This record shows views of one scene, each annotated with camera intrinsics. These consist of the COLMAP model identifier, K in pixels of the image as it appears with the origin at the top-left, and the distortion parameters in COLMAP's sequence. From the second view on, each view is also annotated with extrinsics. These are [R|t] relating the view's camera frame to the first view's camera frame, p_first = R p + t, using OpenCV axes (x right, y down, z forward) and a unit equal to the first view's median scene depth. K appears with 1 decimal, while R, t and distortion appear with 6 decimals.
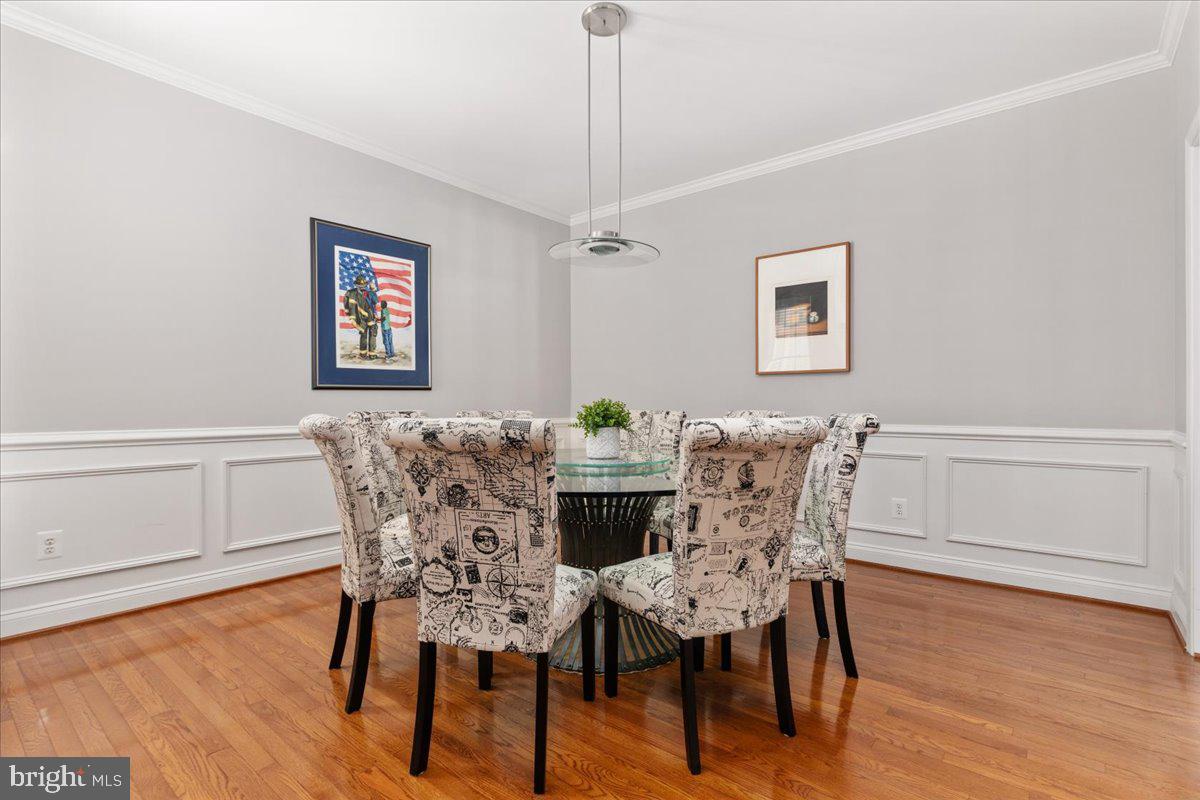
lens RADIAL K [[562.8, 0, 600.0], [0, 562.8, 400.0], [0, 0, 1]] dist [-0.000100, 0.000031]
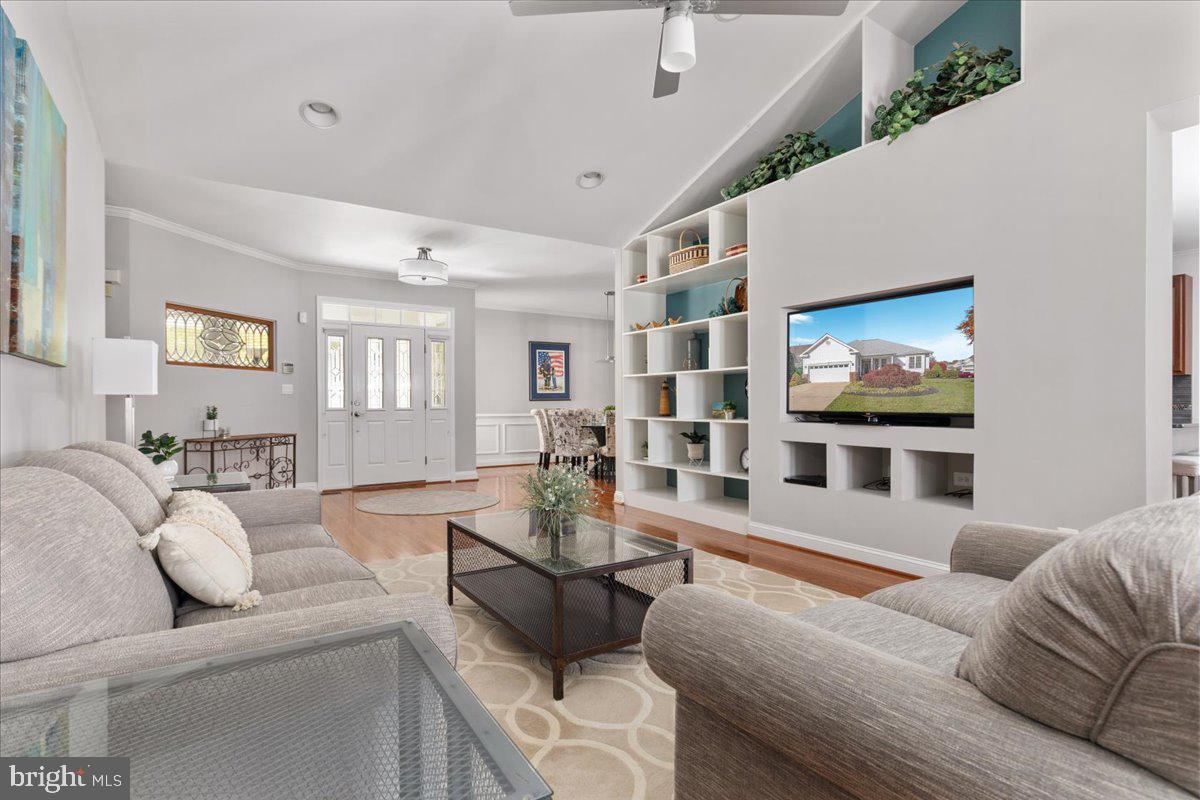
lens RADIAL K [[562.8, 0, 600.0], [0, 562.8, 400.0], [0, 0, 1]] dist [-0.000100, 0.000031]
pose [[0.952242, -0.000055, -0.305346, 0.657674], [0.000415, 0.999999, 0.001112, -0.024359], [0.305345, -0.001185, 0.952241, -1.509129]]
